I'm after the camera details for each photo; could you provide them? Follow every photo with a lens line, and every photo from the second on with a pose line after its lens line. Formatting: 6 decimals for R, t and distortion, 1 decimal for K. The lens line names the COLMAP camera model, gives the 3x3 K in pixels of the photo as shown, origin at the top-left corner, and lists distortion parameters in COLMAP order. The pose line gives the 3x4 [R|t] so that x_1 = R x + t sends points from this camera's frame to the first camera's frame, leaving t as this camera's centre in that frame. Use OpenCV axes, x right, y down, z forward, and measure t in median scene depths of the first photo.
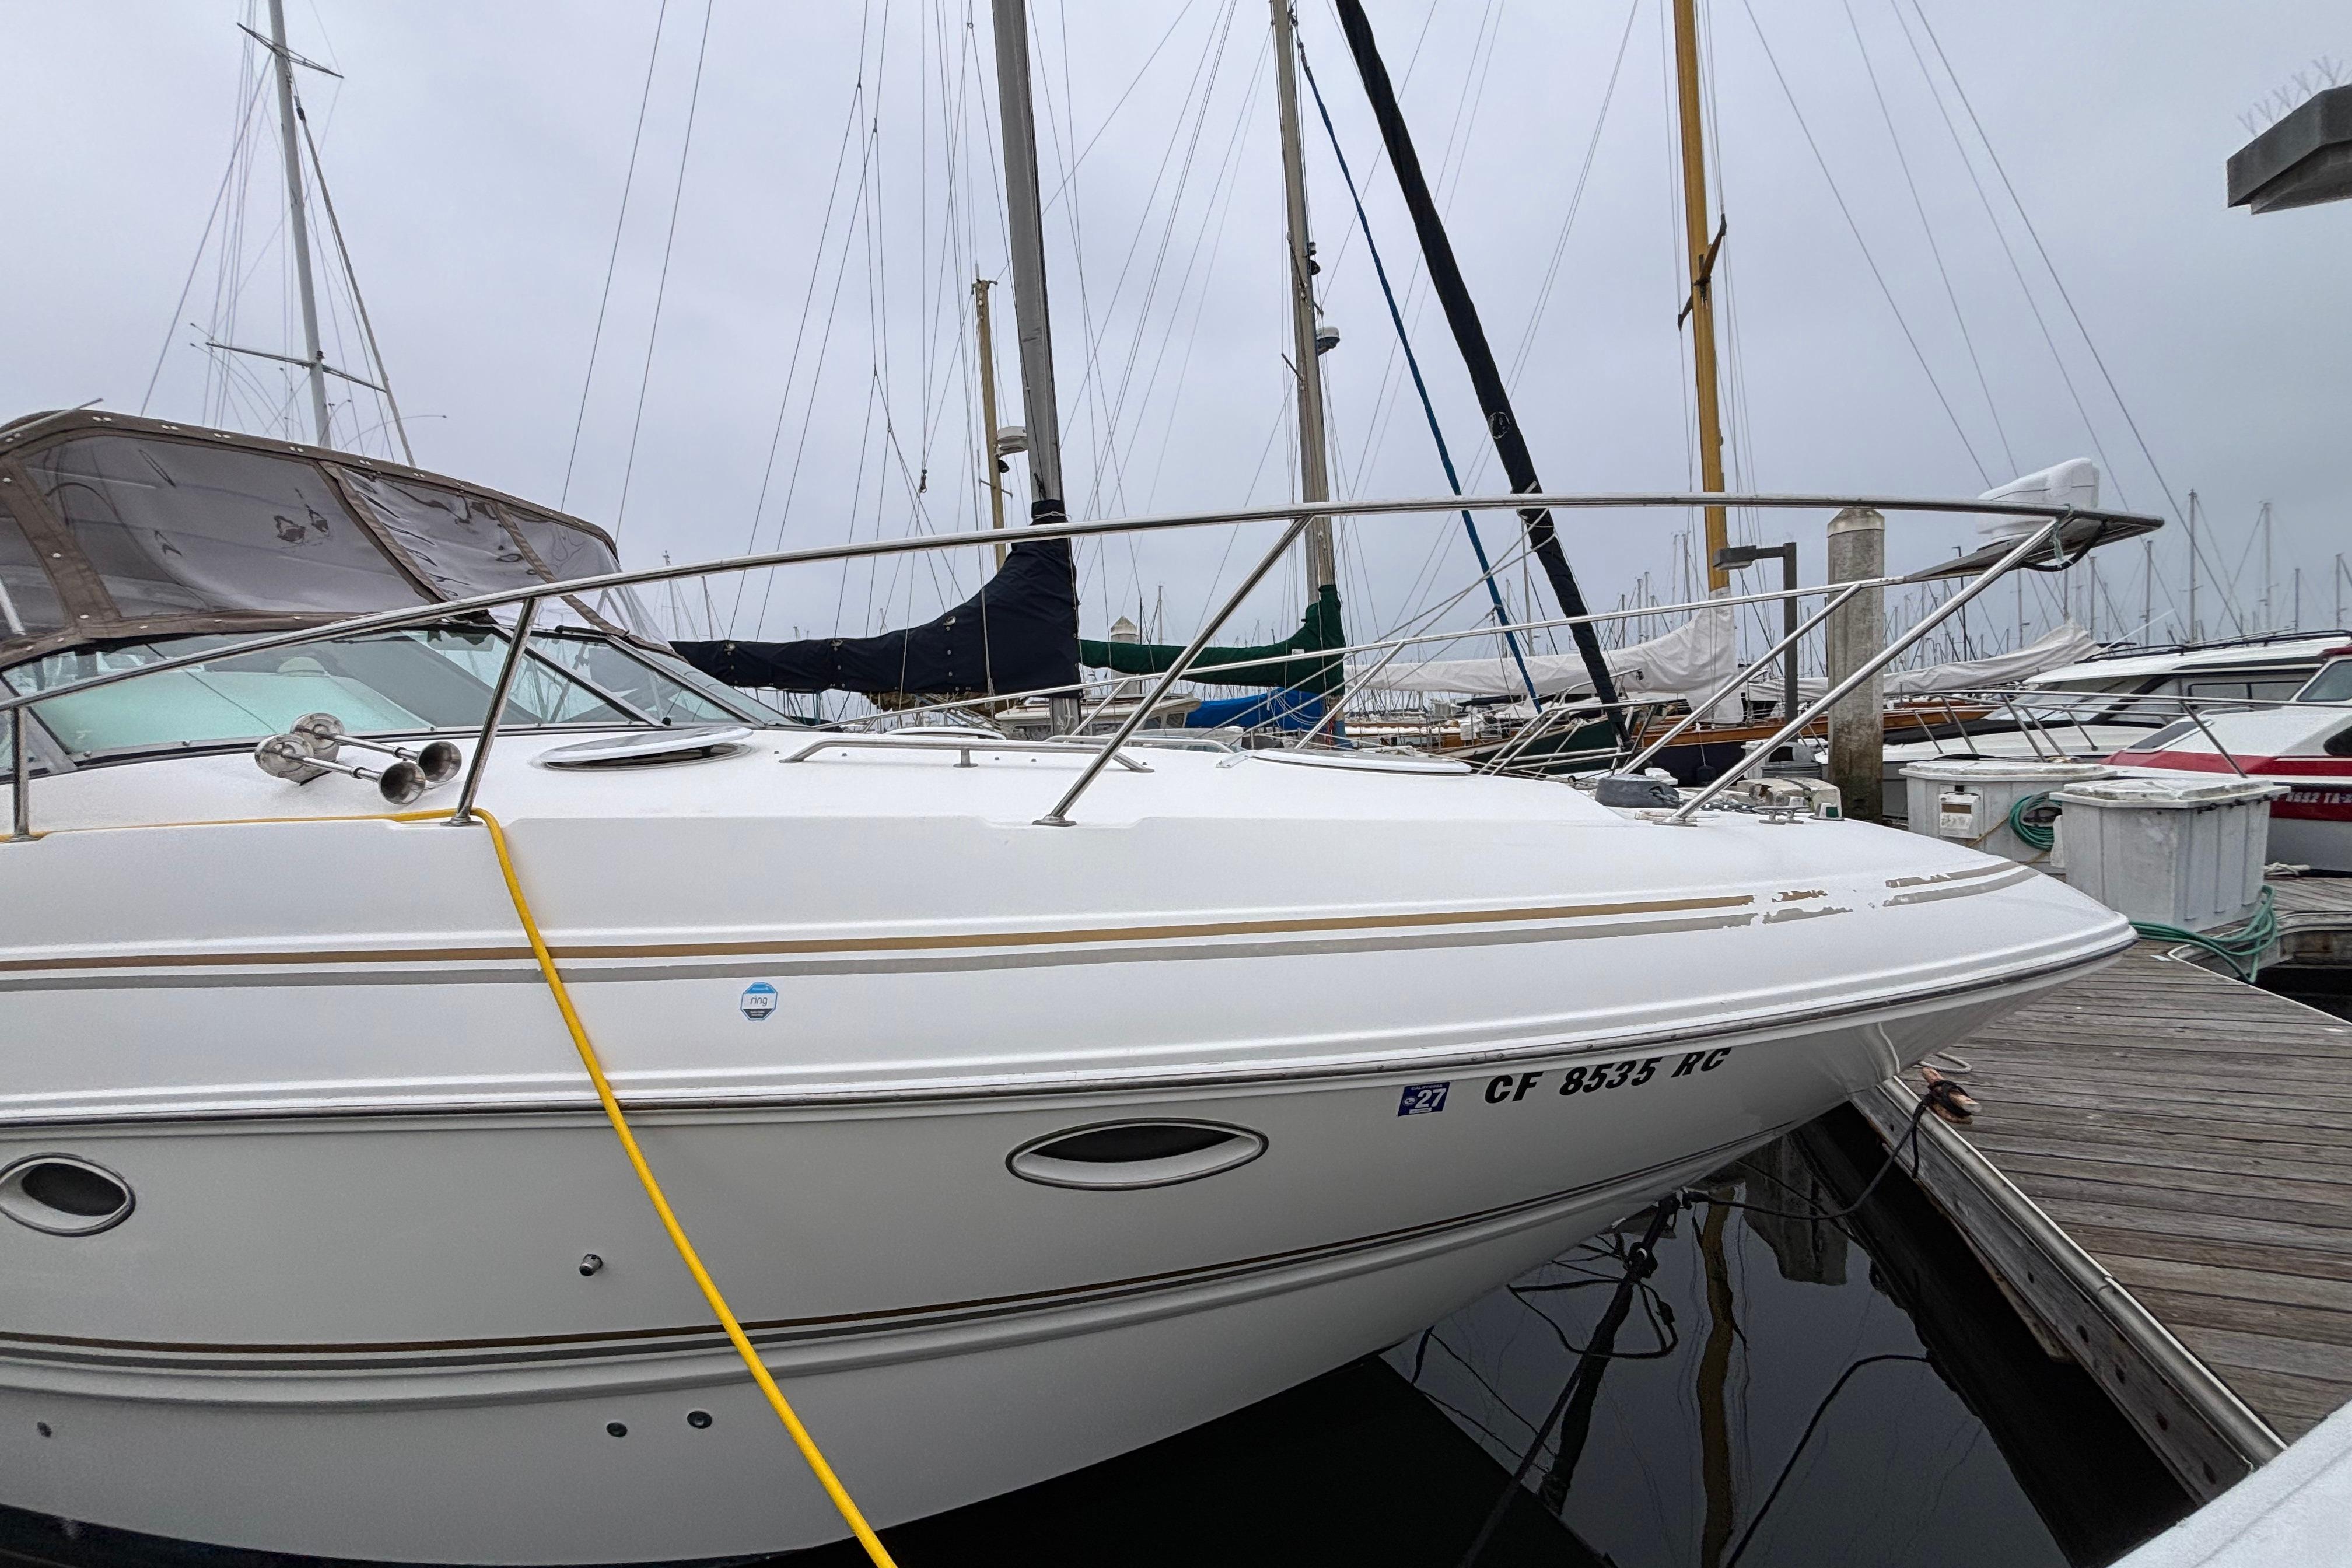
lens RADIAL K [[936.9, 0, 1179.5], [0, 936.9, 787.8], [0, 0, 1]] dist [0.002355, -0.002130]
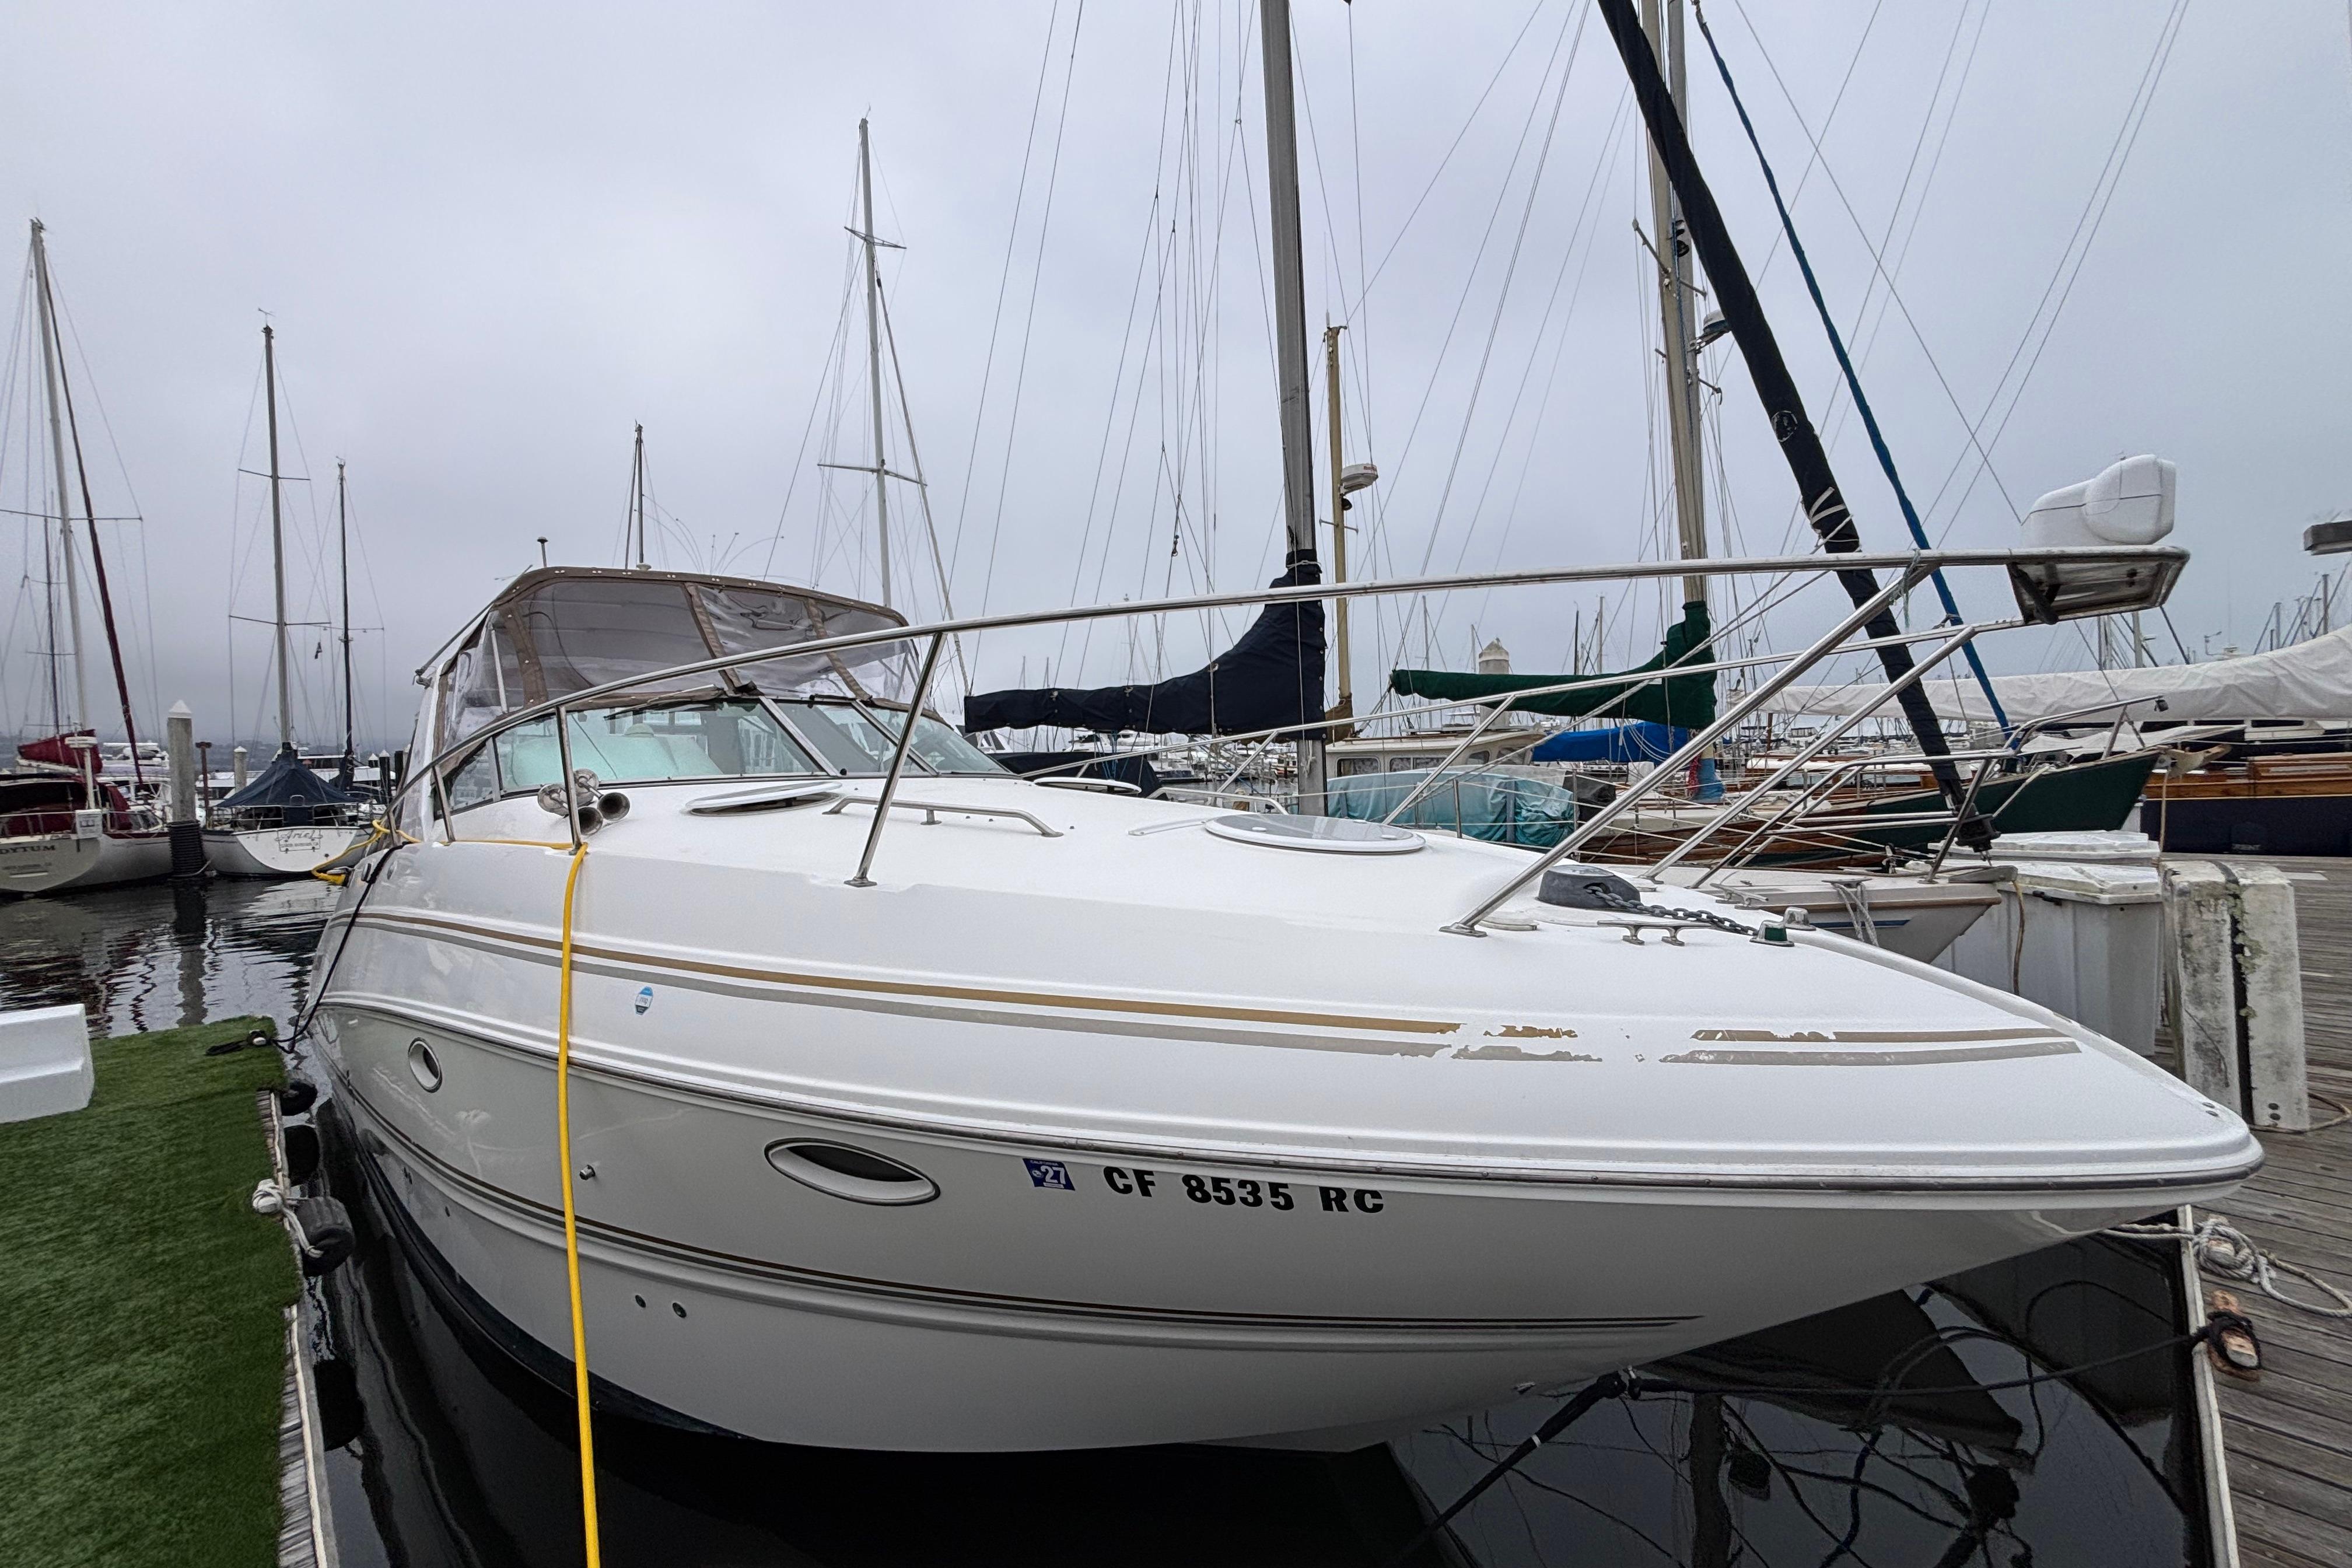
lens RADIAL K [[936.9, 0, 1163.3], [0, 936.9, 782.5], [0, 0, 1]] dist [0.002355, -0.002130]
pose [[0.902481, 0.028015, -0.429818, 0.394347], [-0.041830, 0.998866, -0.022725, -0.043962], [0.428694, 0.038488, 0.902630, 0.039197]]
